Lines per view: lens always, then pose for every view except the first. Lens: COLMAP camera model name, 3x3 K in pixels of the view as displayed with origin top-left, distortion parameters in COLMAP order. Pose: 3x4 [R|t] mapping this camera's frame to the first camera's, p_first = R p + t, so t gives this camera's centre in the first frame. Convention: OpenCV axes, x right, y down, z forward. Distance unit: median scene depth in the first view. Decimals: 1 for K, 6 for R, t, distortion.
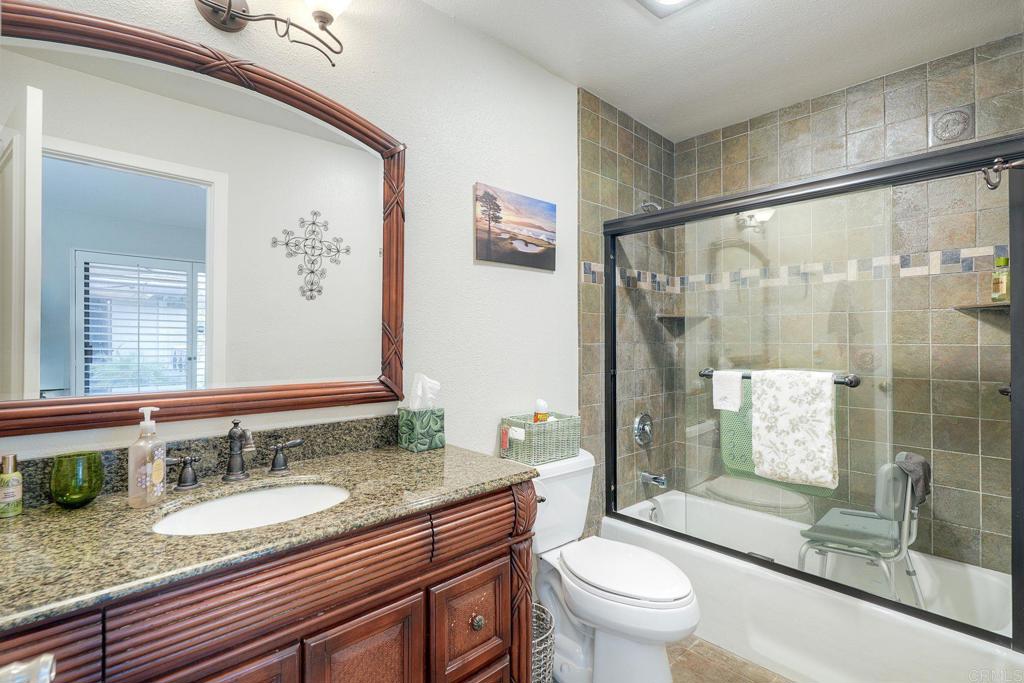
lens RADIAL K [[463.8, 0, 514.5], [0, 463.8, 339.8], [0, 0, 1]] dist [0.000122, 0.001245]
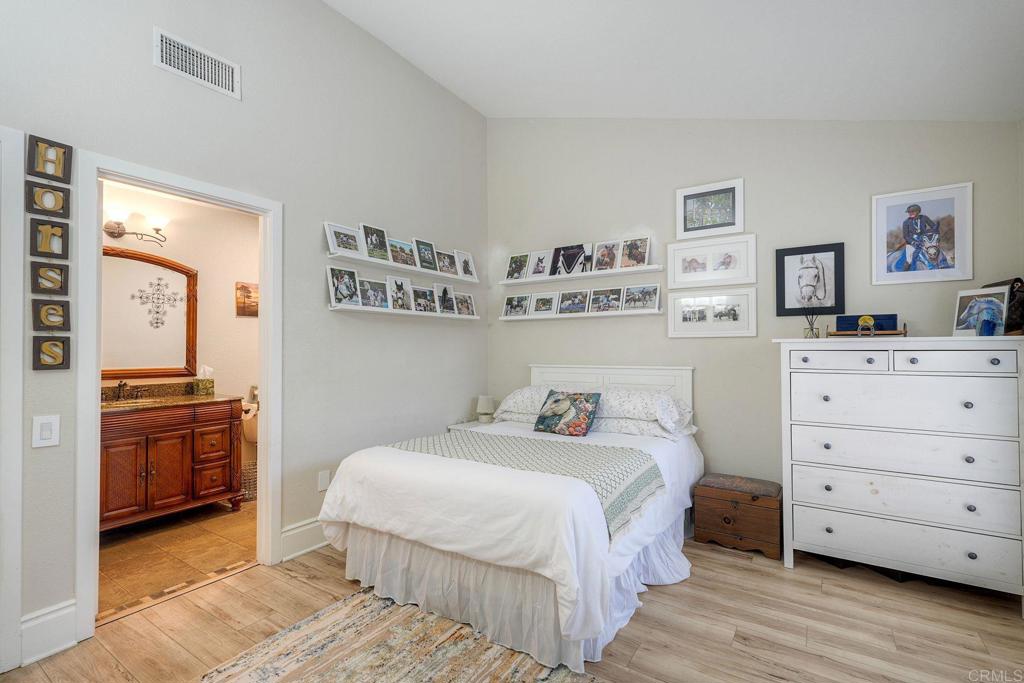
lens RADIAL K [[463.8, 0, 510.8], [0, 463.8, 342.3], [0, 0, 1]] dist [0.000122, 0.001245]
pose [[0.975915, -0.007166, 0.218034, 0.845825], [0.009740, 0.999895, -0.010737, -0.004901], [-0.217935, 0.012602, 0.975882, -1.750440]]
